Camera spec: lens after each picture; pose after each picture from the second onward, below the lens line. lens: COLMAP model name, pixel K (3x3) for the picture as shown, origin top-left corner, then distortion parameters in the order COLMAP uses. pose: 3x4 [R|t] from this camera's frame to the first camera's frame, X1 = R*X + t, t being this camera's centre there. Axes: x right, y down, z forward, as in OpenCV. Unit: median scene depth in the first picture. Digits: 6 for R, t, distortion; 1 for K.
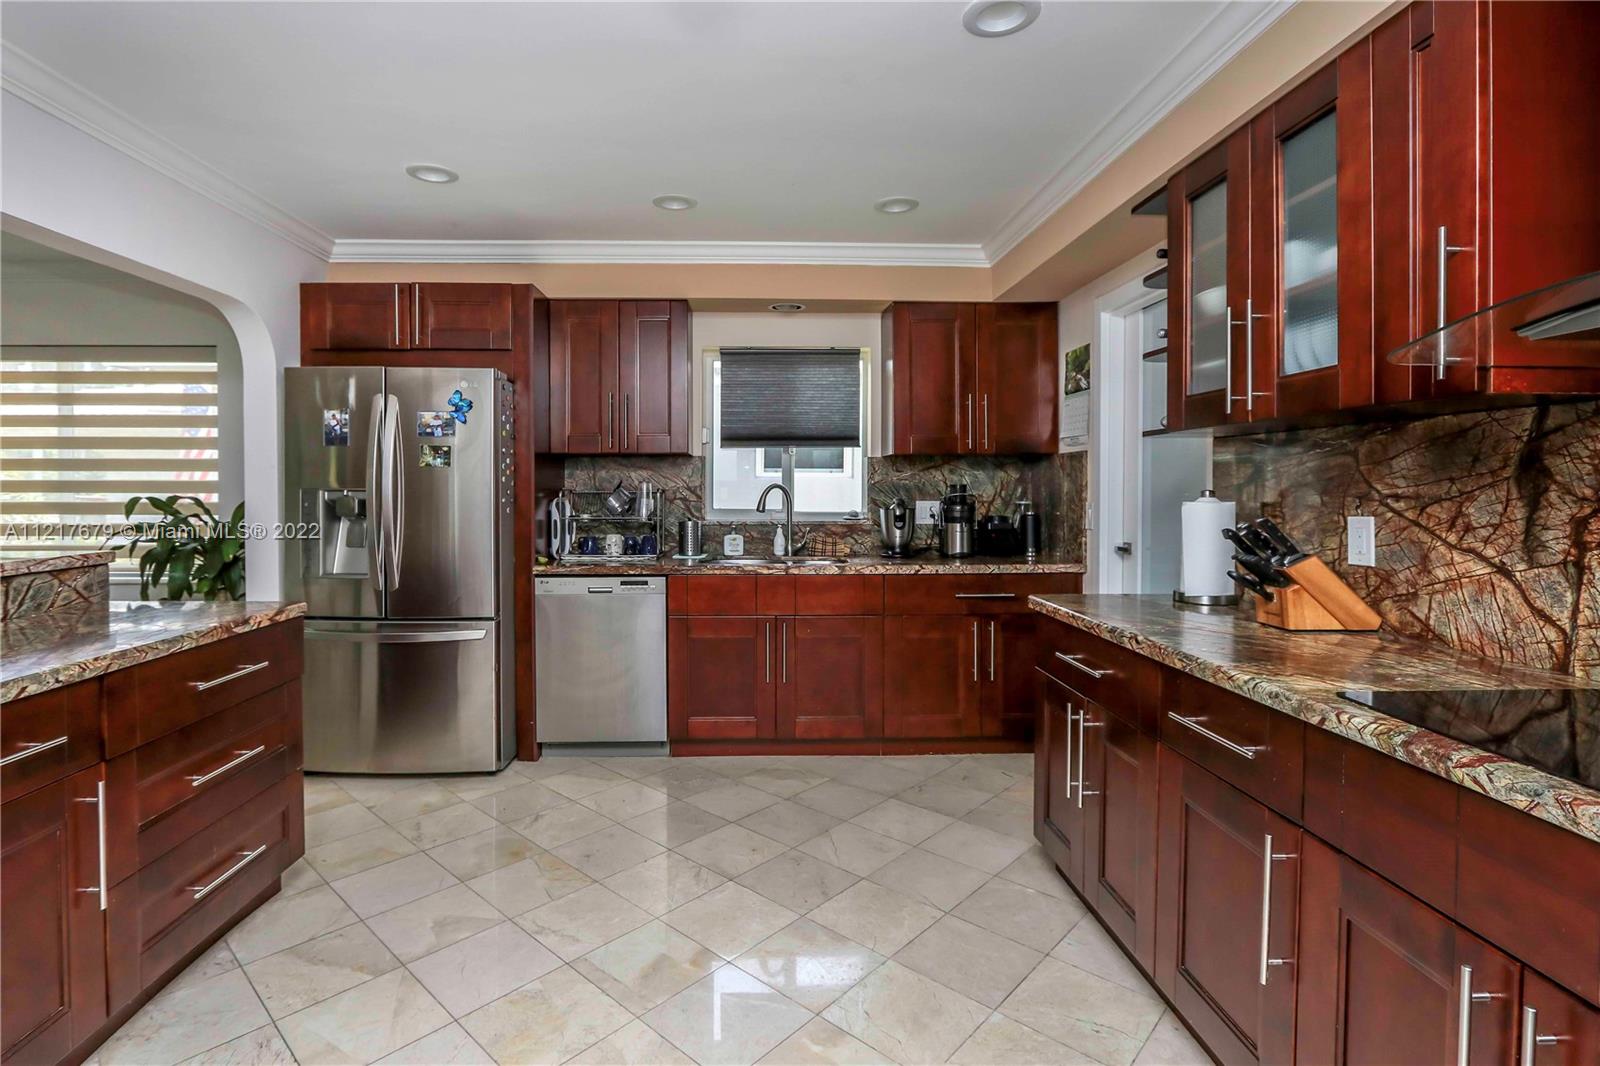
lens RADIAL K [[783.9, 0, 772.9], [0, 783.9, 494.7], [0, 0, 1]] dist [-0.022256, 0.004408]
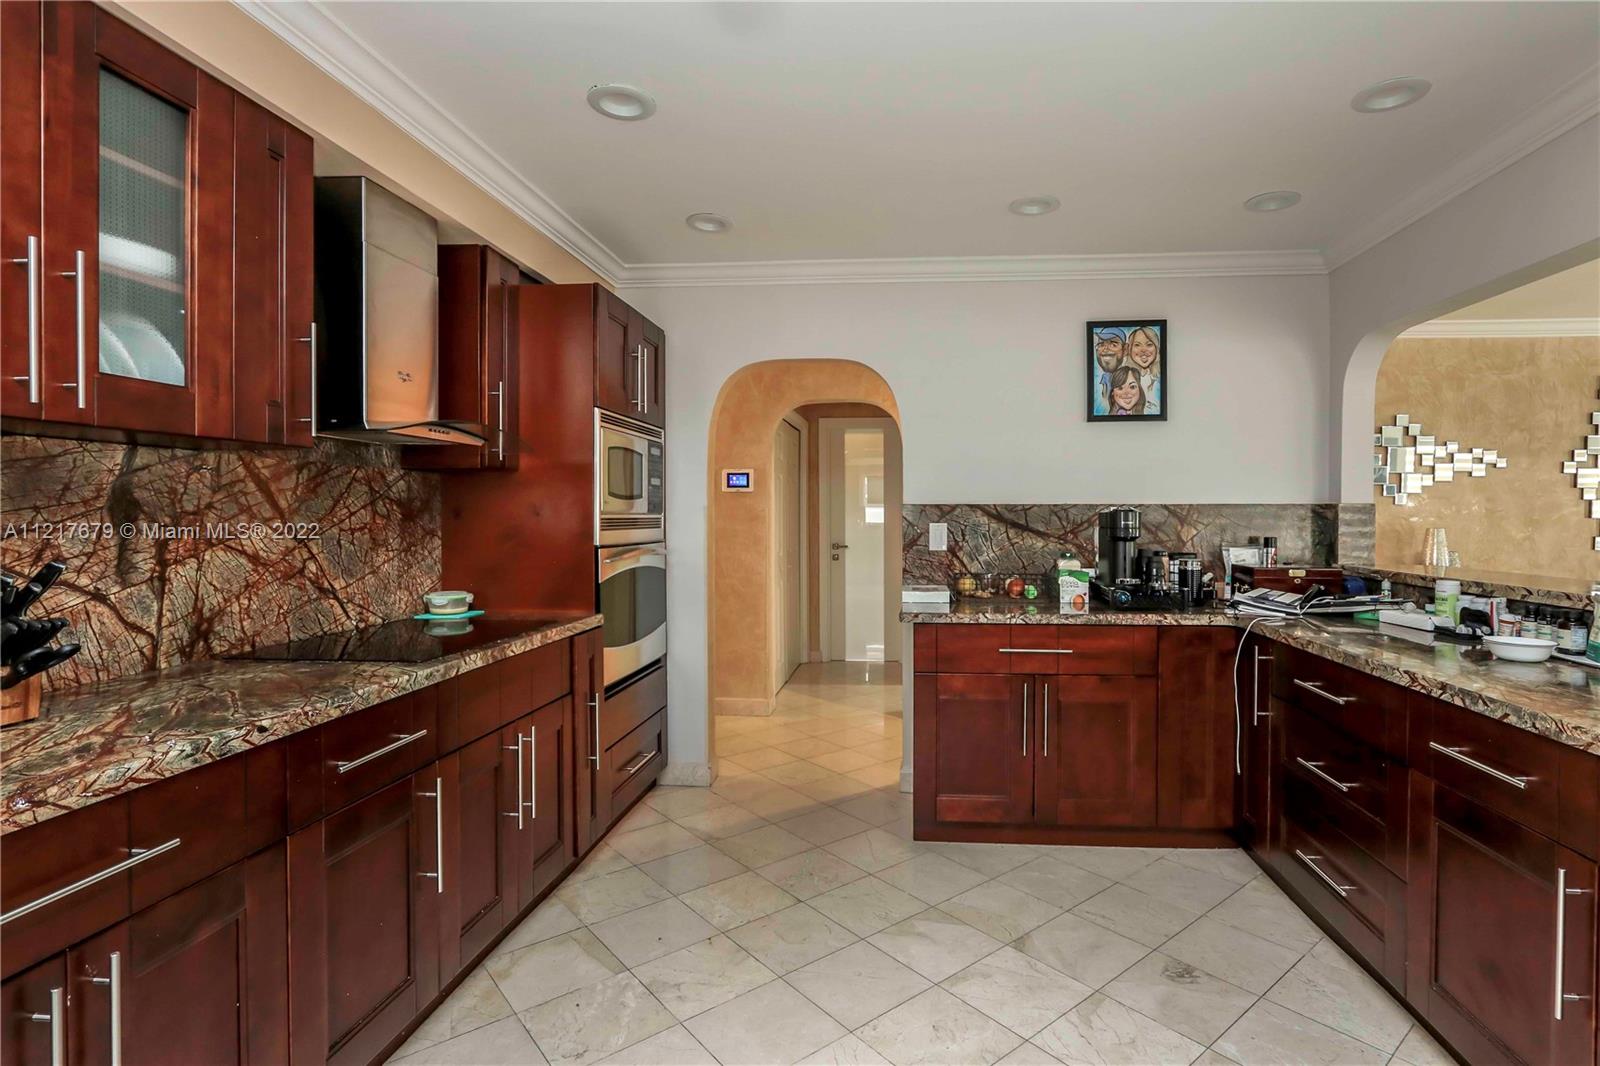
lens RADIAL K [[783.9, 0, 856.6], [0, 783.9, 519.8], [0, 0, 1]] dist [-0.022256, 0.004408]
pose [[-0.992684, -0.003673, 0.120685, -0.141005], [-0.001548, 0.999842, 0.017695, -0.017833], [-0.120731, 0.017378, -0.992533, 1.335806]]
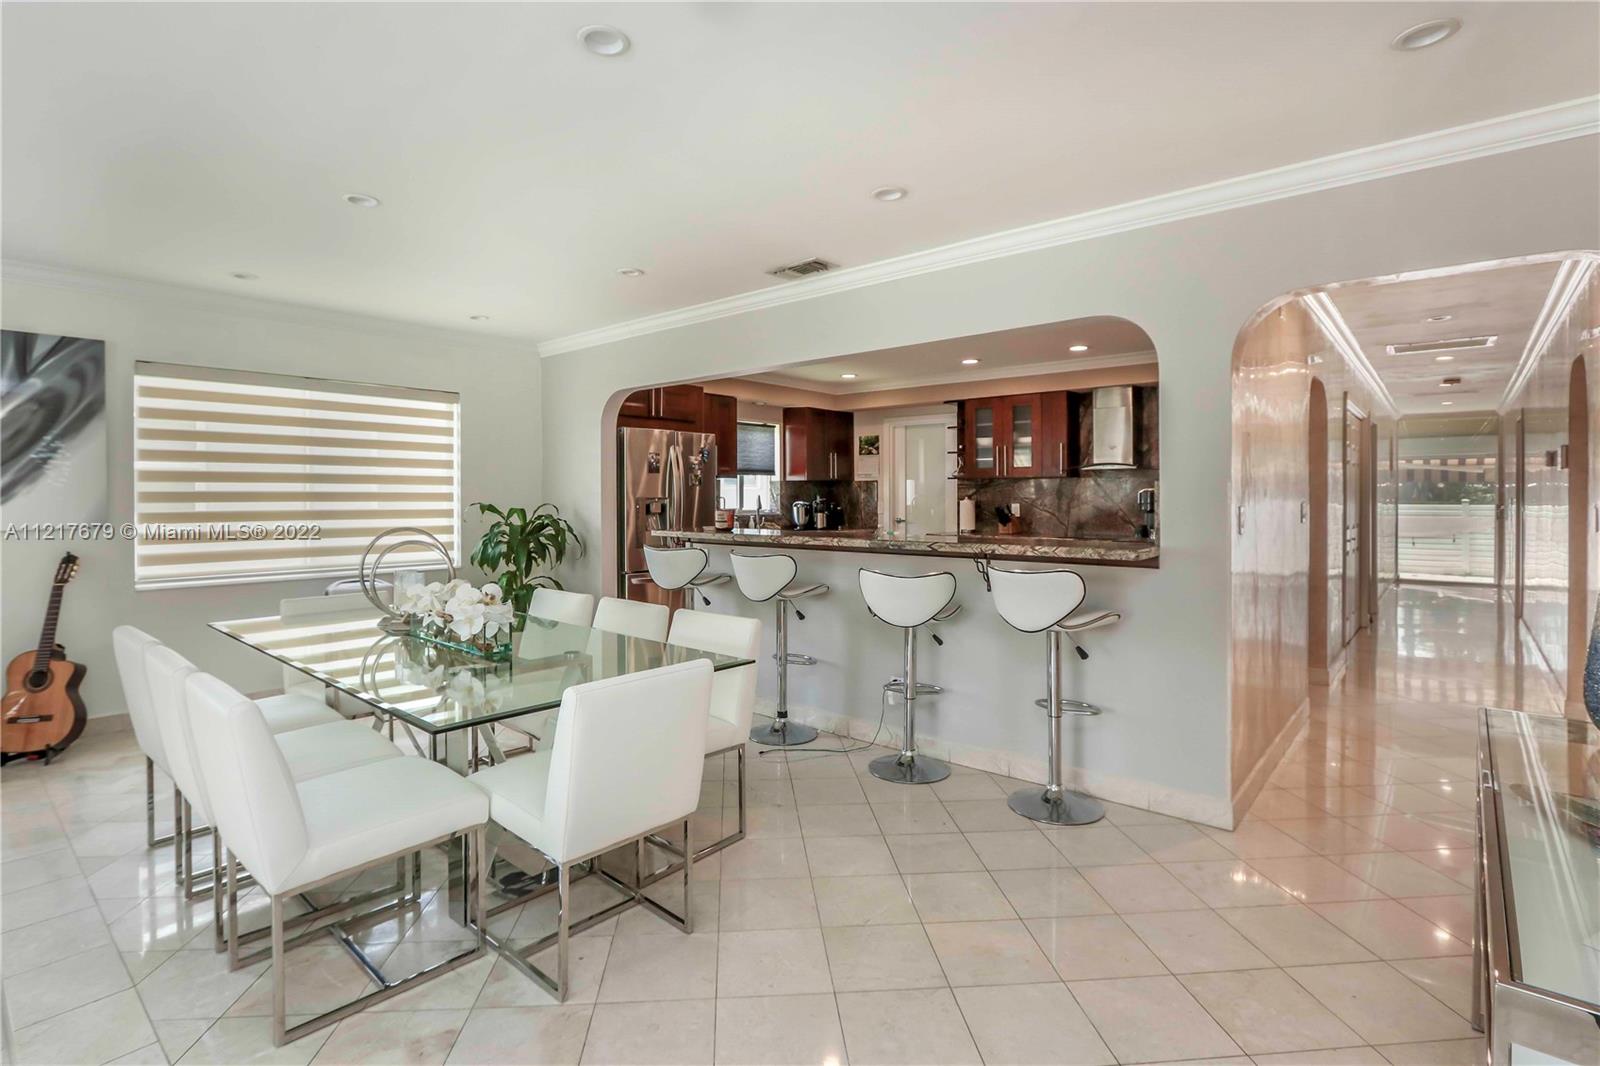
lens RADIAL K [[783.9, 0, 790.9], [0, 783.9, 509.0], [0, 0, 1]] dist [-0.022256, 0.004408]
pose [[0.680860, -0.013036, 0.732298, -2.386037], [0.007868, 0.999914, 0.010484, 0.005228], [-0.732371, -0.001376, 0.680904, -0.681848]]
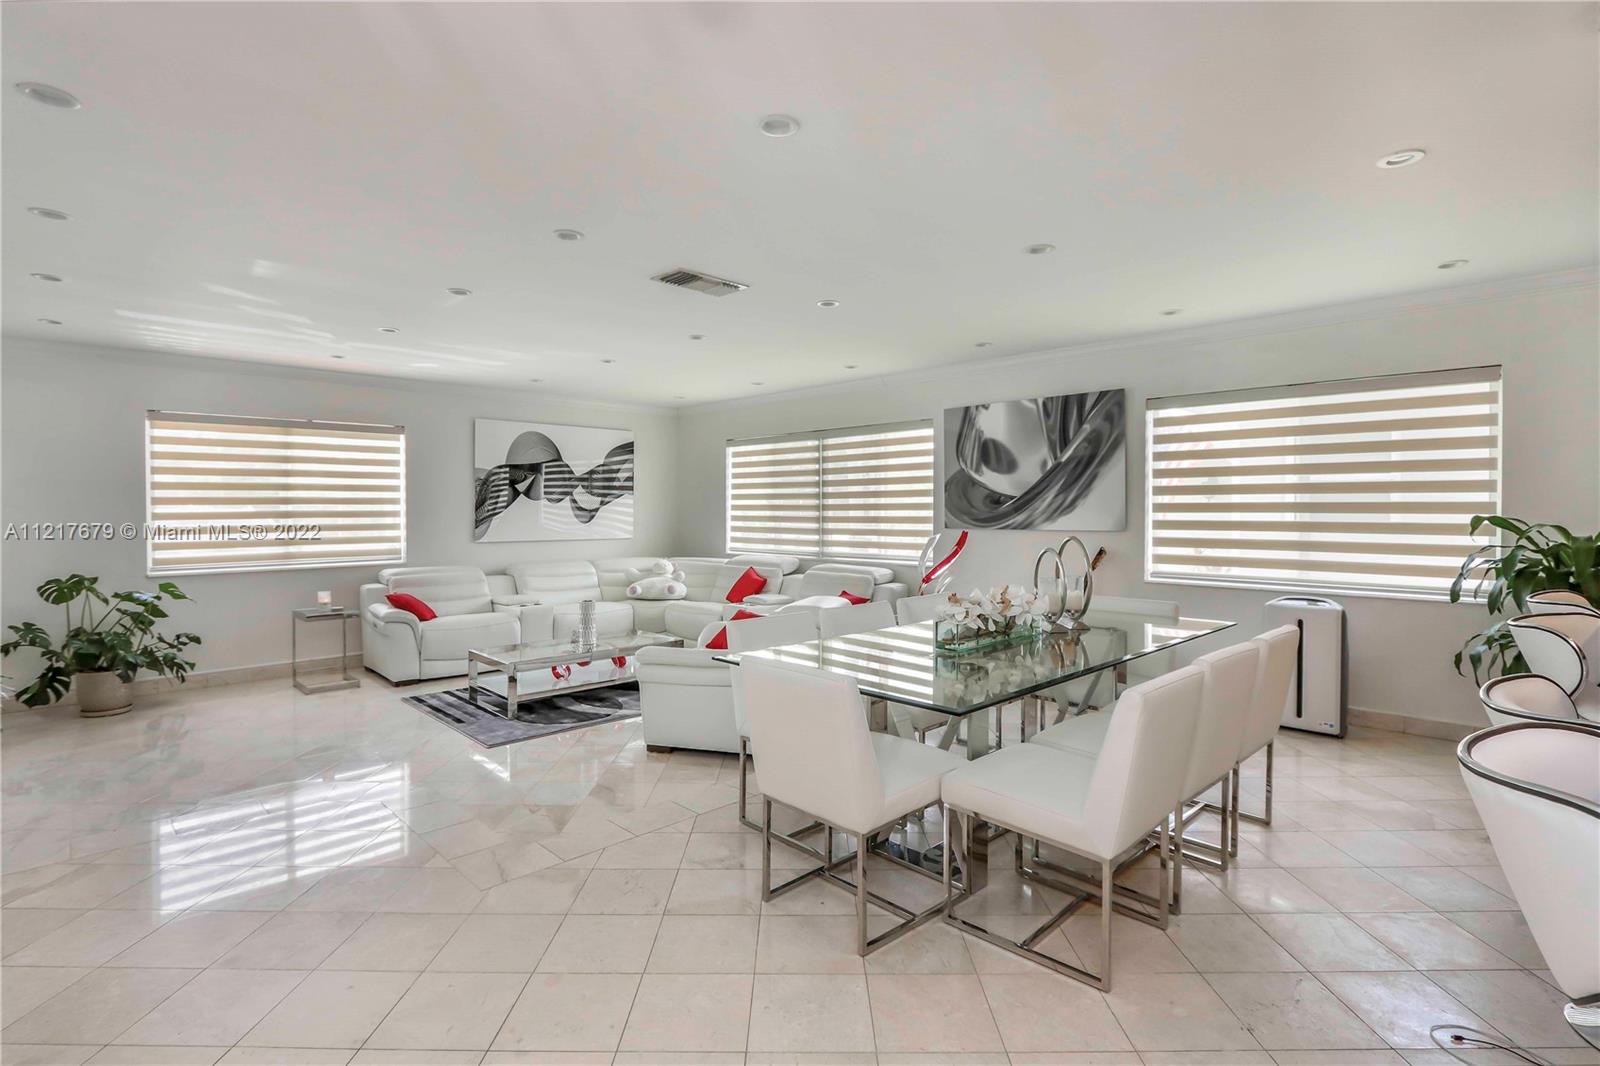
lens RADIAL K [[783.9, 0, 806.9], [0, 783.9, 522.8], [0, 0, 1]] dist [-0.022256, 0.004408]
pose [[0.670859, 0.012679, -0.741476, -1.024997], [-0.005317, 0.999910, 0.012287, 0.005917], [0.741566, -0.004300, 0.670866, -0.606865]]
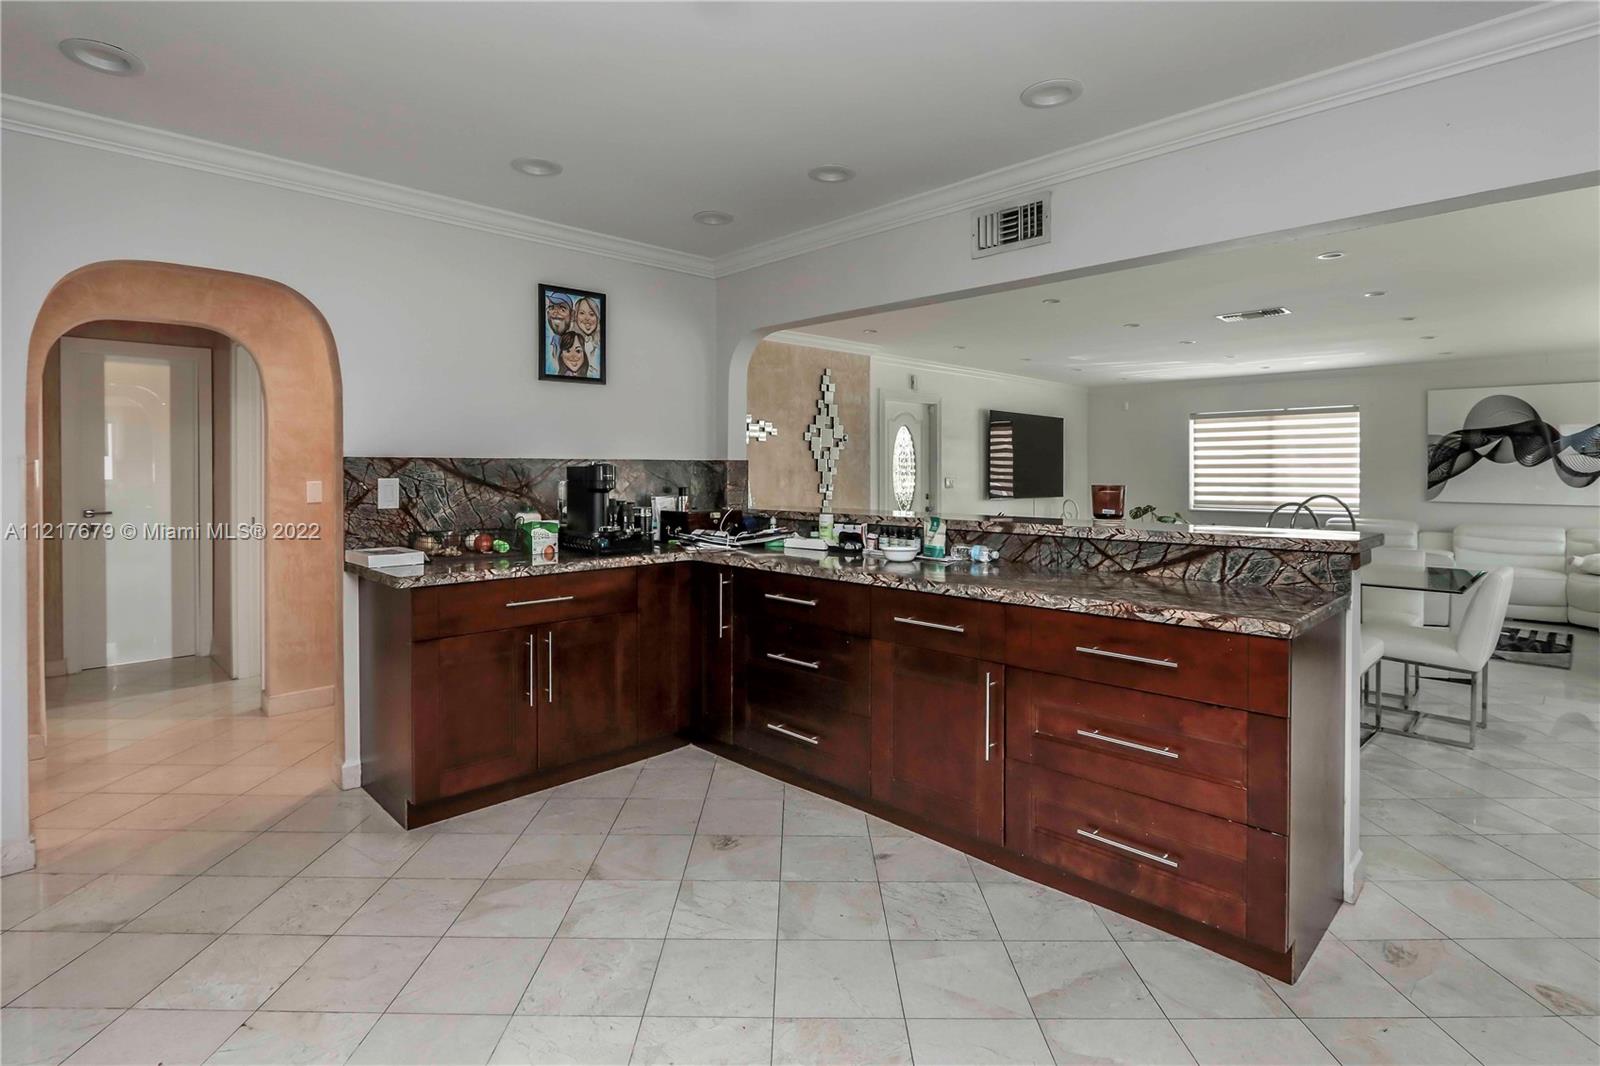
lens RADIAL K [[783.9, 0, 789.1], [0, 783.9, 468.0], [0, 0, 1]] dist [-0.022256, 0.004408]
pose [[-0.747876, -0.003115, -0.663832, 0.276949], [-0.007672, 0.999963, 0.003951, -0.013538], [0.663795, 0.008048, -0.747872, 1.288293]]
